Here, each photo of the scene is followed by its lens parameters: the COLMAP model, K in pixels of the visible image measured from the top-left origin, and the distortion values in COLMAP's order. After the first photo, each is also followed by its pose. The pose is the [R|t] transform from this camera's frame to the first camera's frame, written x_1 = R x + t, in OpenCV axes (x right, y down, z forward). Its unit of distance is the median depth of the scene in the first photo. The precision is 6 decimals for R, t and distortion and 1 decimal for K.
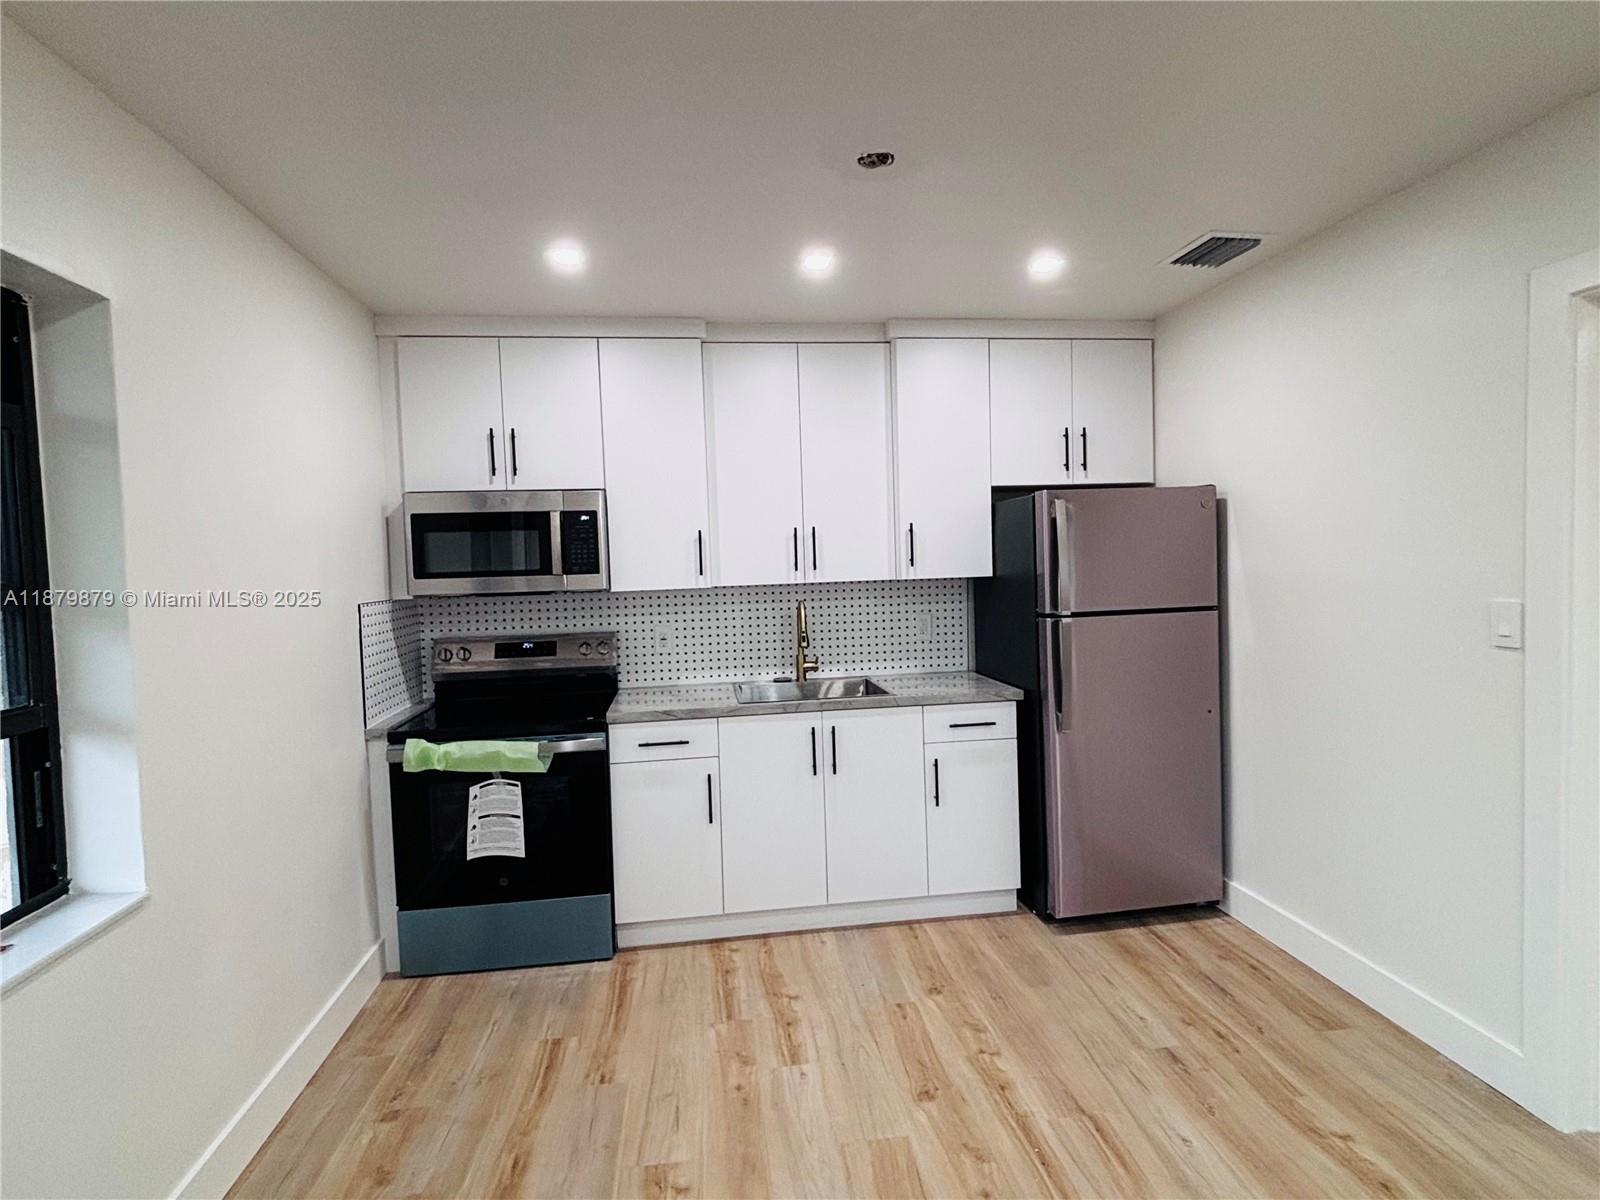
lens RADIAL K [[850.4, 0, 803.0], [0, 850.4, 591.5], [0, 0, 1]] dist [0.067712, -0.041829]
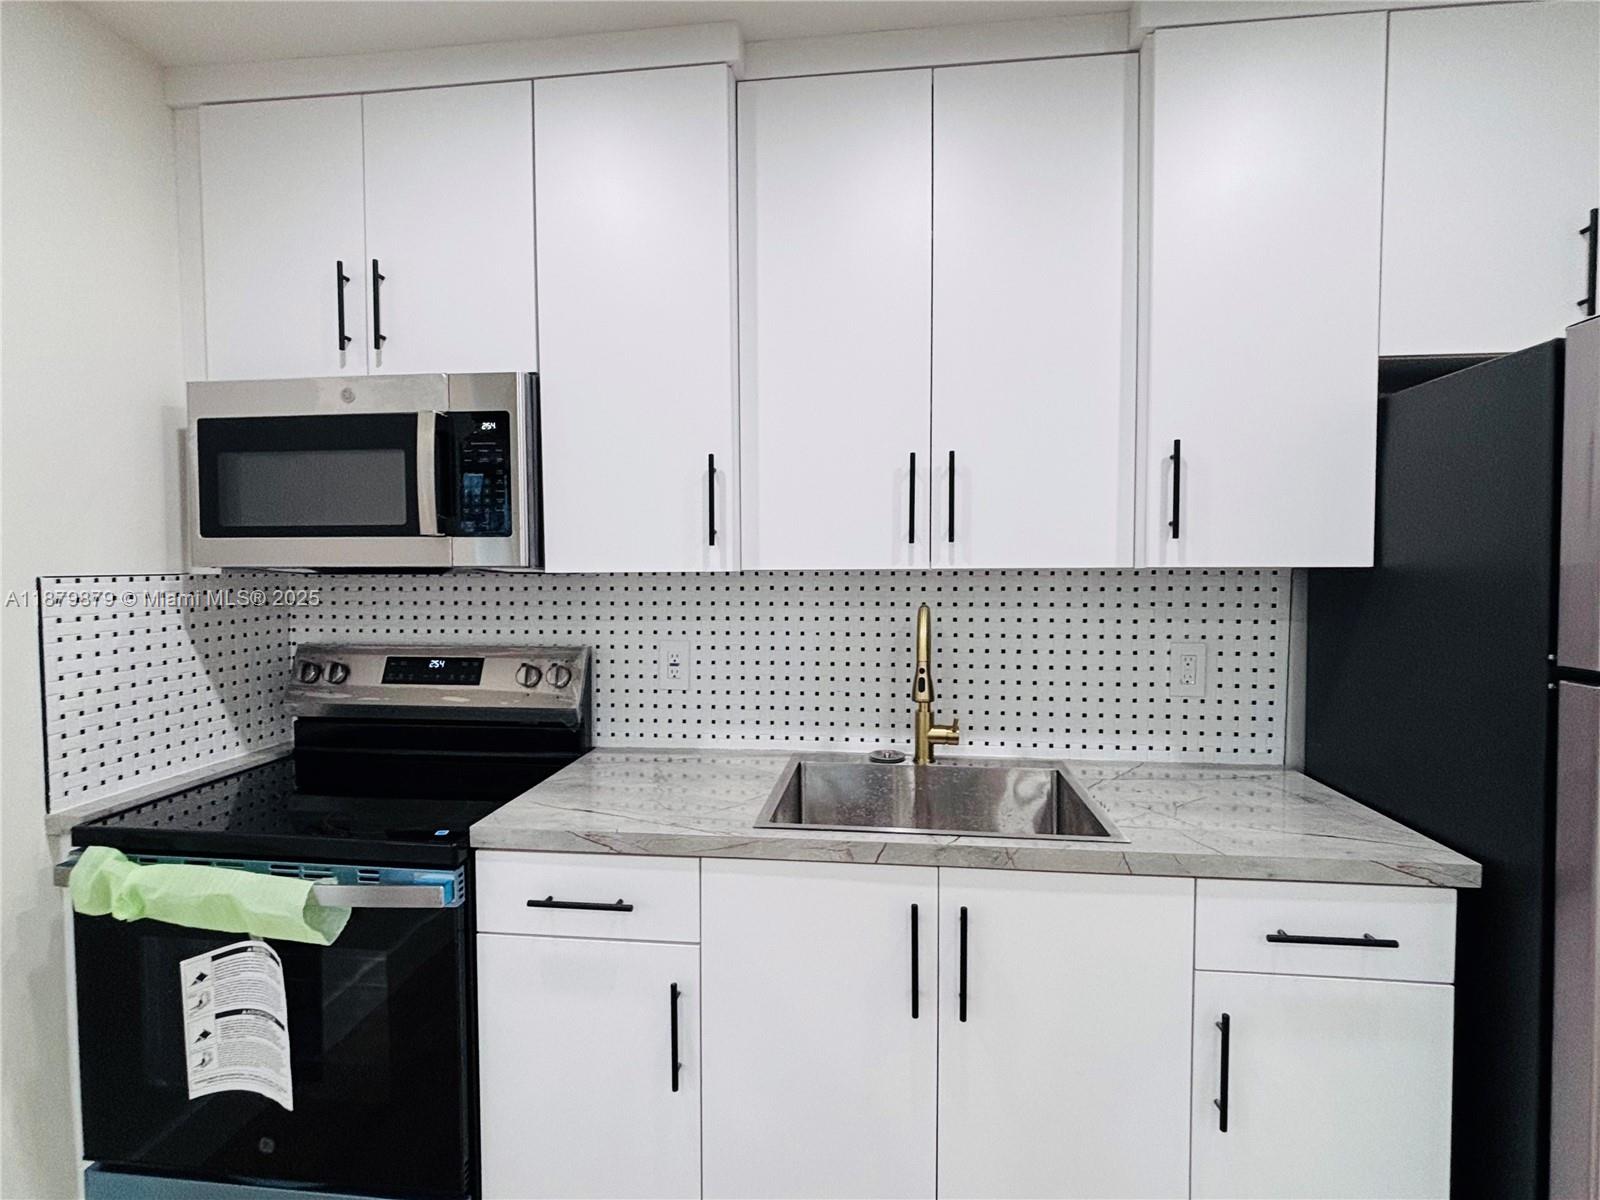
lens RADIAL K [[855.2, 0, 780.5], [0, 855.2, 594.0], [0, 0, 1]] dist [0.042672, -0.045653]
pose [[0.964573, 0.038259, -0.261026, 0.046262], [-0.037382, 0.999266, 0.008329, 0.003200], [0.261153, 0.001724, 0.965296, 0.490190]]
